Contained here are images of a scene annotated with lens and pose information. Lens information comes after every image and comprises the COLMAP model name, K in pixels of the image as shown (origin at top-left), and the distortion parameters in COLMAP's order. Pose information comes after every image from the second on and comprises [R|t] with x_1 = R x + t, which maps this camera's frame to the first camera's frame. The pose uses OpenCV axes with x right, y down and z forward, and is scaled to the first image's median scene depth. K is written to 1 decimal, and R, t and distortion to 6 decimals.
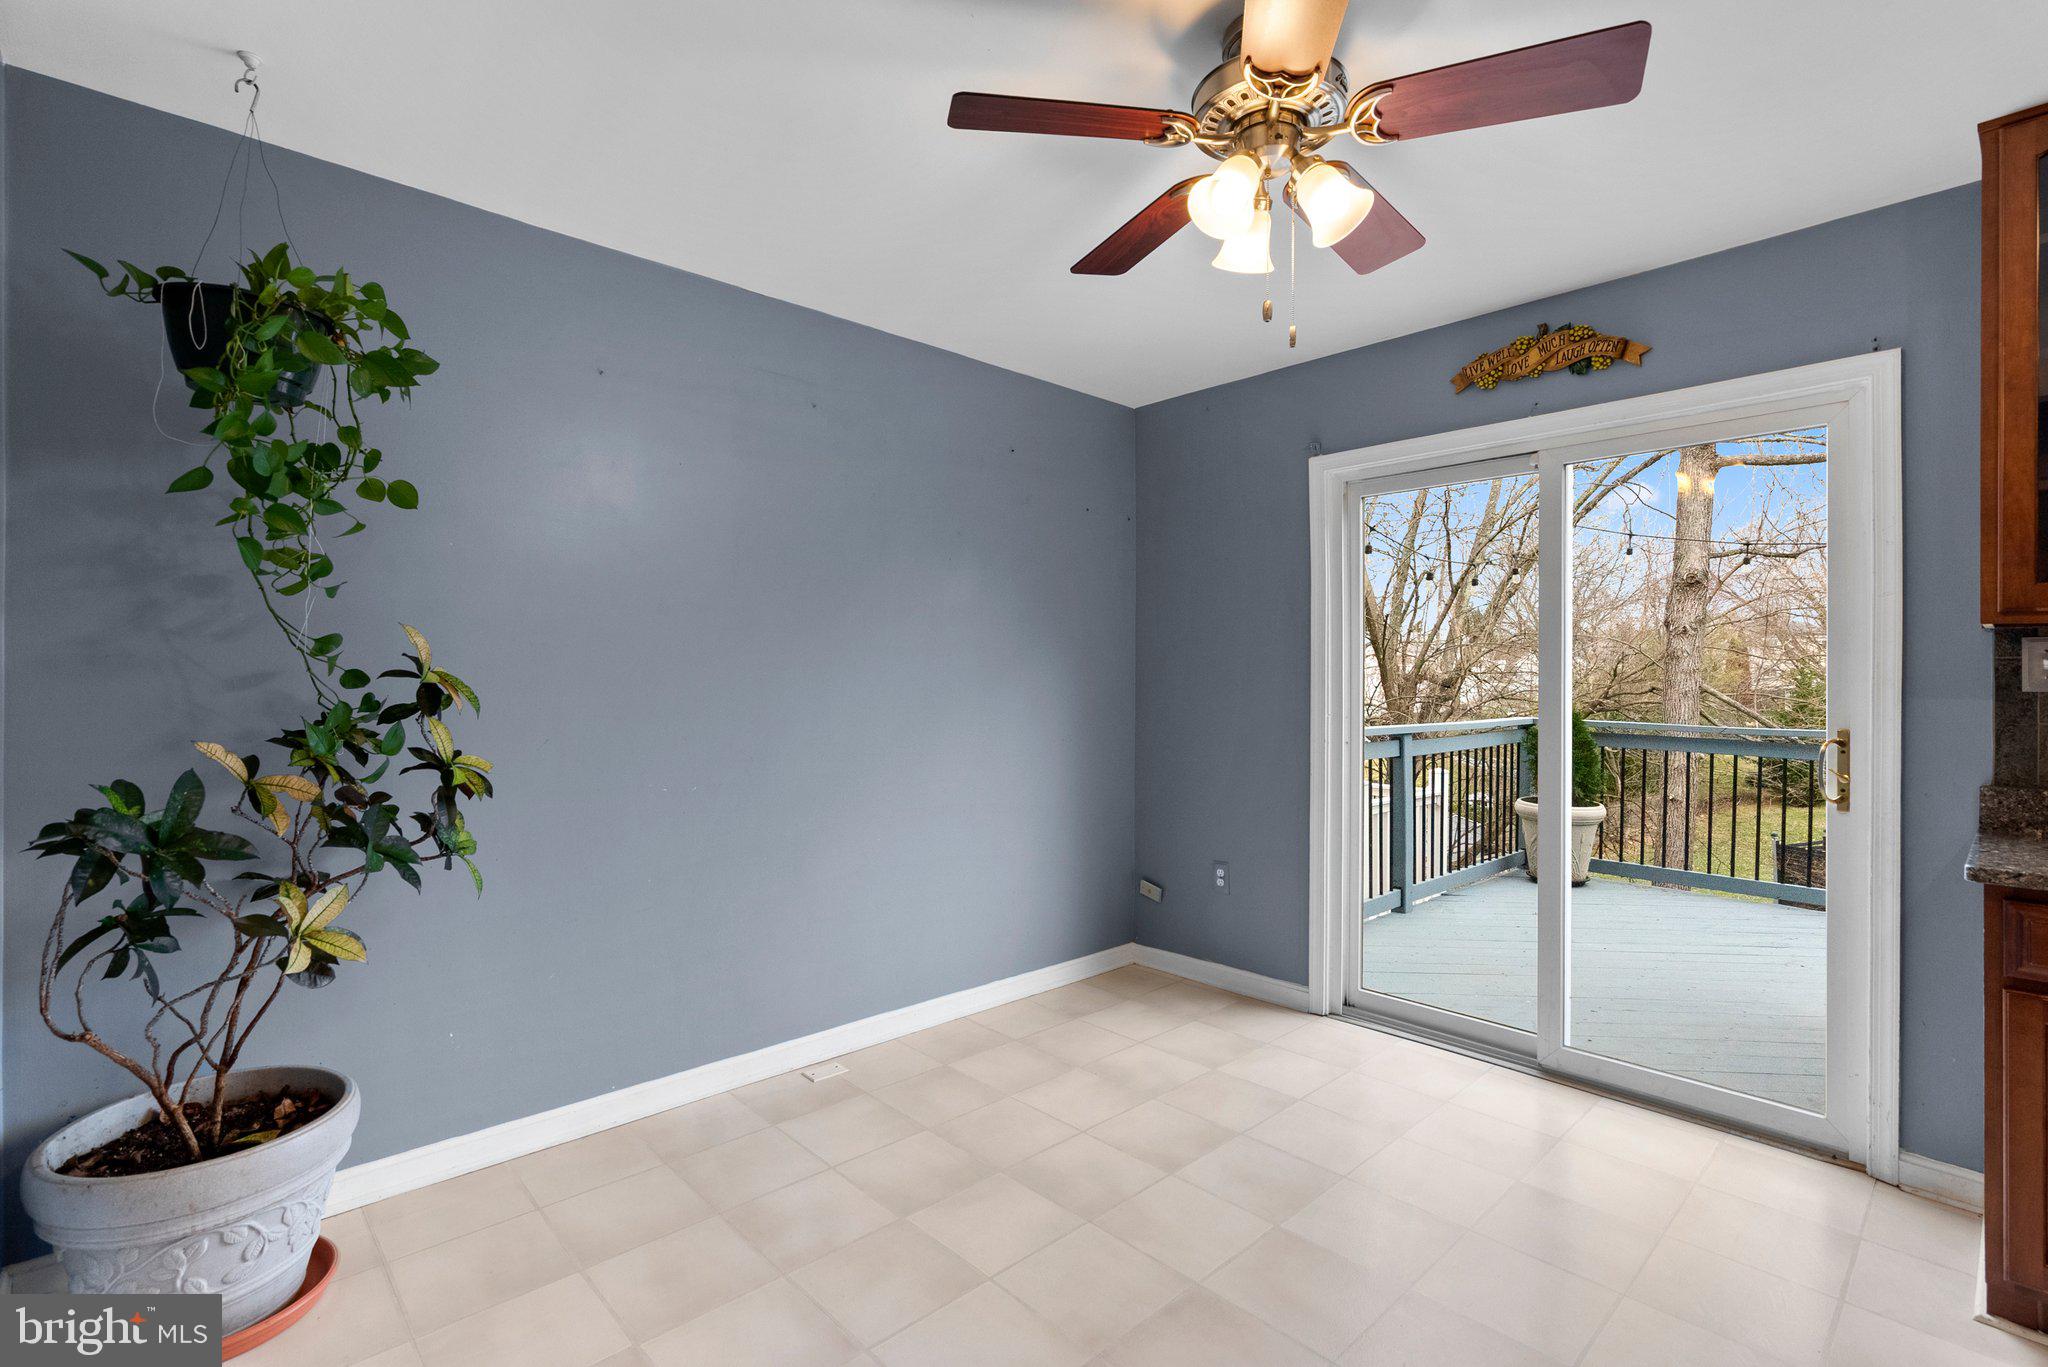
lens RADIAL K [[936.6, 0, 1019.6], [0, 936.6, 692.3], [0, 0, 1]] dist [-0.001770, 0.000586]
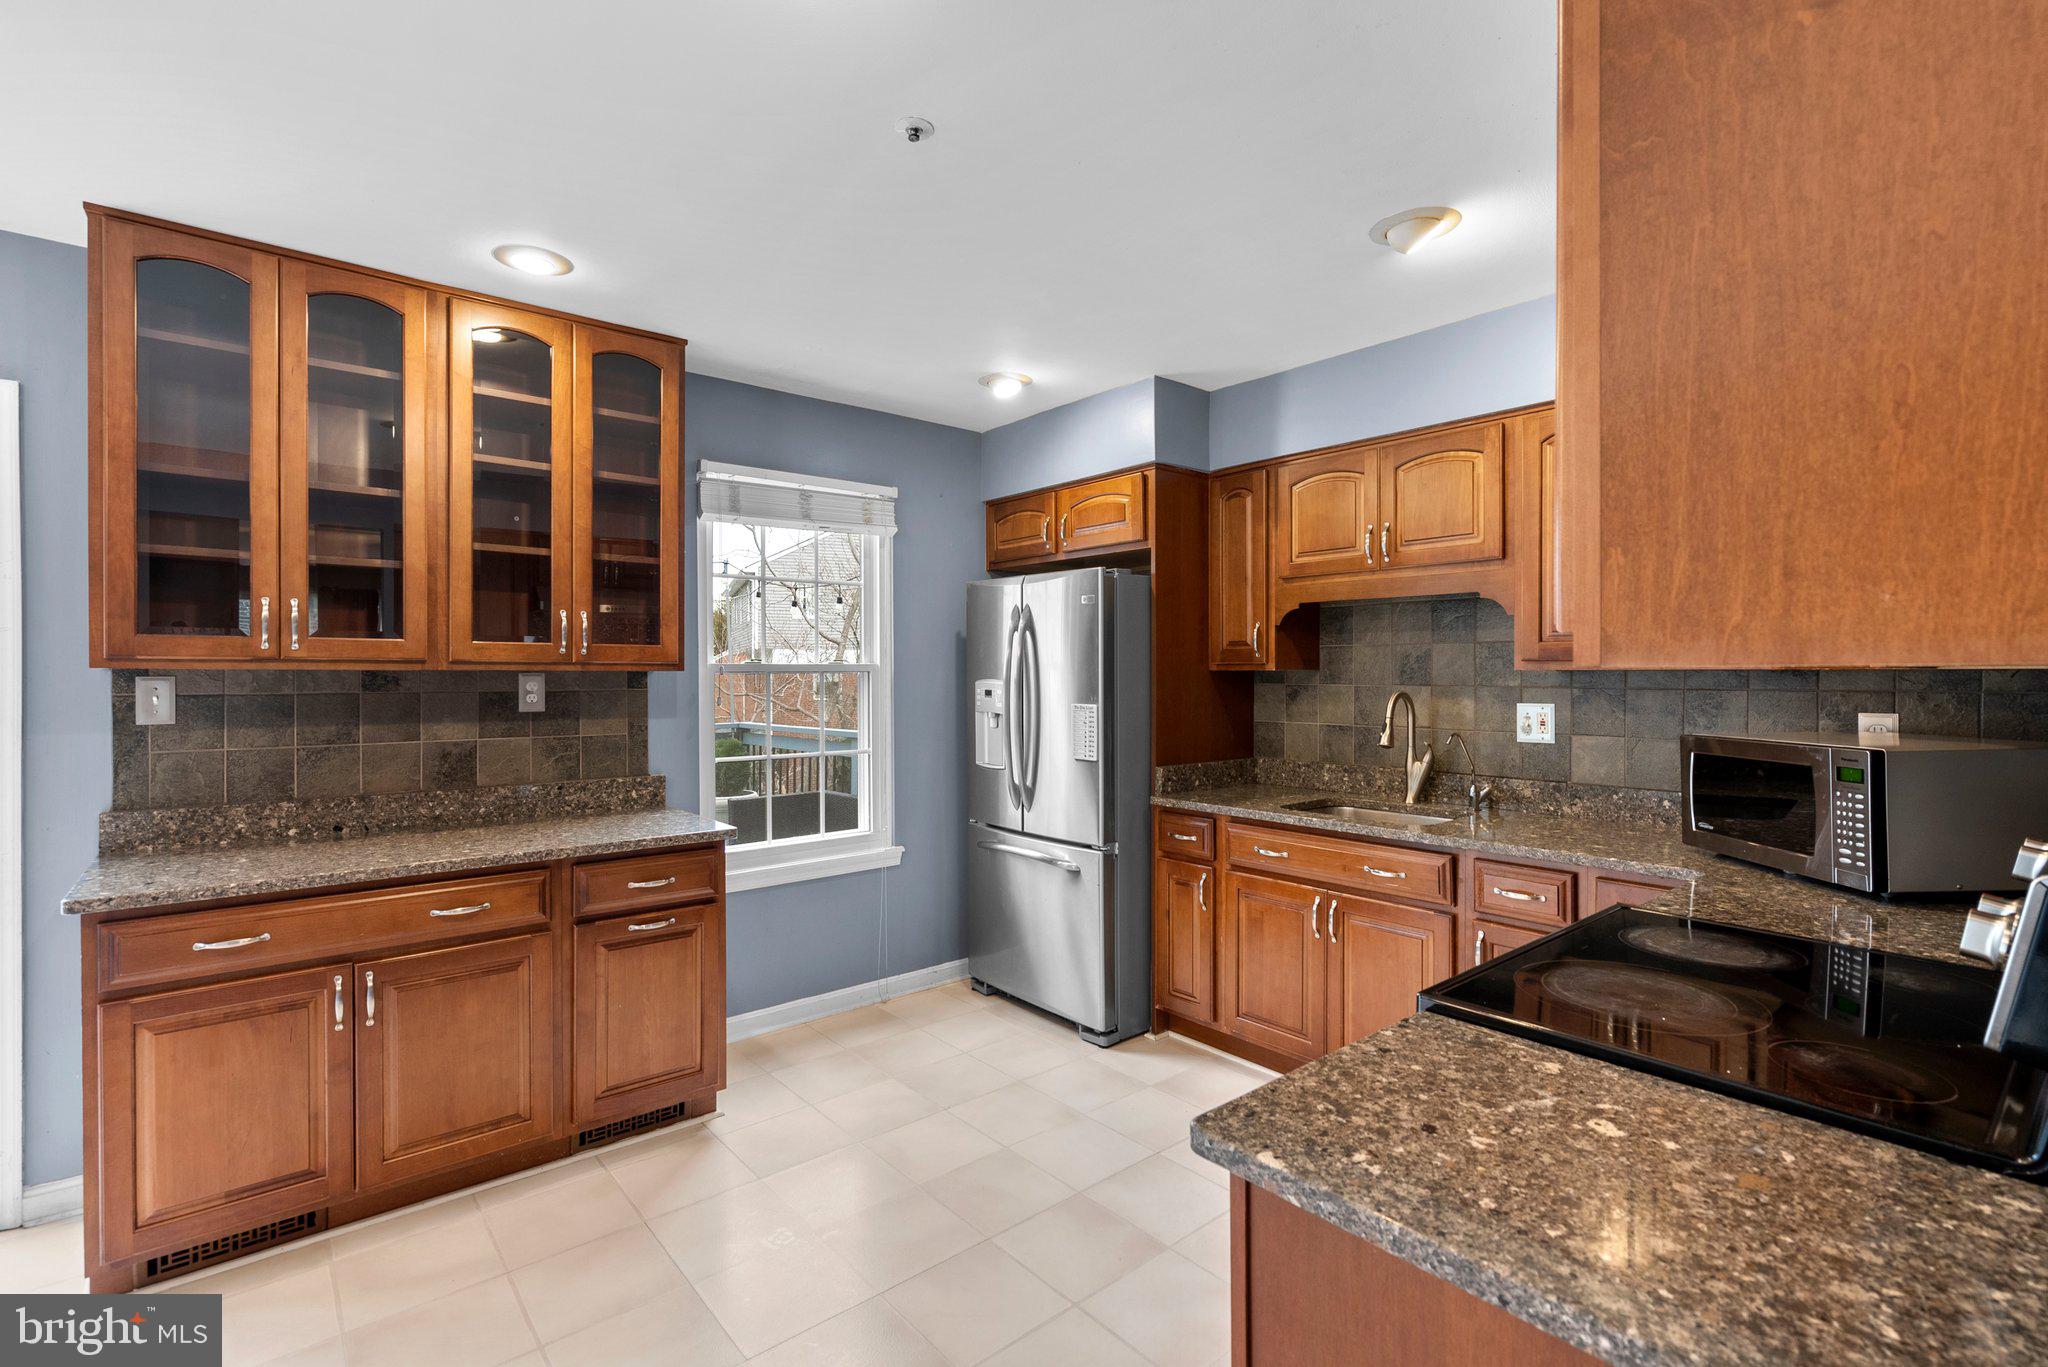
lens RADIAL K [[936.5, 0, 1018.5], [0, 936.5, 677.6], [0, 0, 1]] dist [-0.000794, 0.000279]
pose [[0.045261, -0.004479, 0.998965, -0.006908], [0.014930, 0.999881, 0.003806, -0.046032], [-0.998864, 0.014742, 0.045323, -0.114753]]
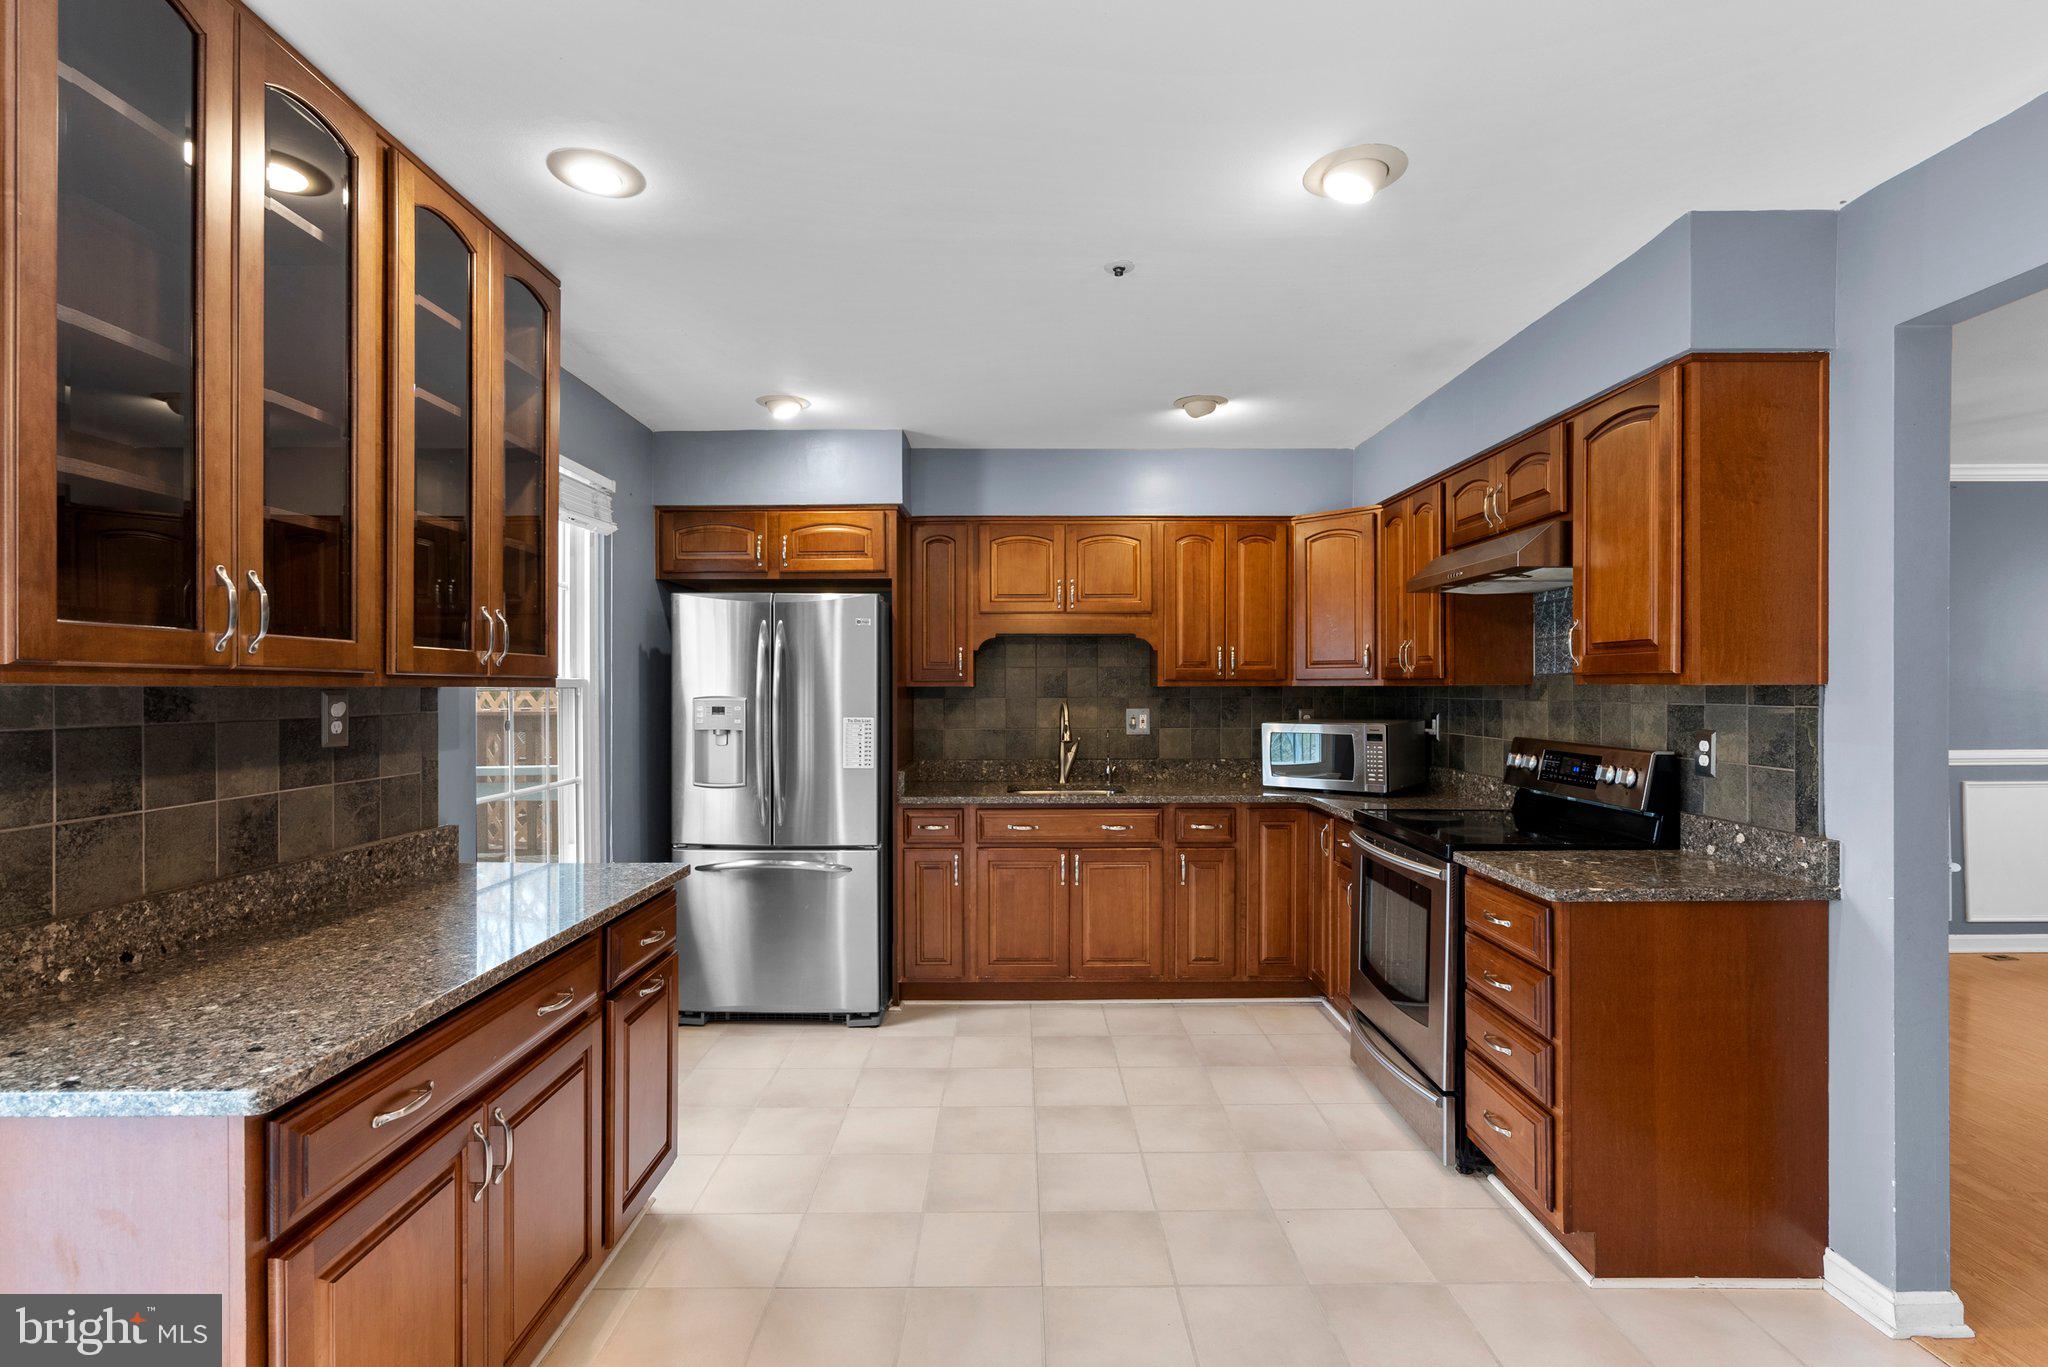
lens RADIAL K [[934.8, 0, 1022.6], [0, 934.8, 687.5], [0, 0, 1]] dist [-0.003673, 0.000807]
pose [[-0.737616, 0.002666, 0.675216, 0.191416], [0.012647, 0.999871, 0.009868, -0.062553], [-0.675102, 0.015819, -0.737554, 0.921922]]
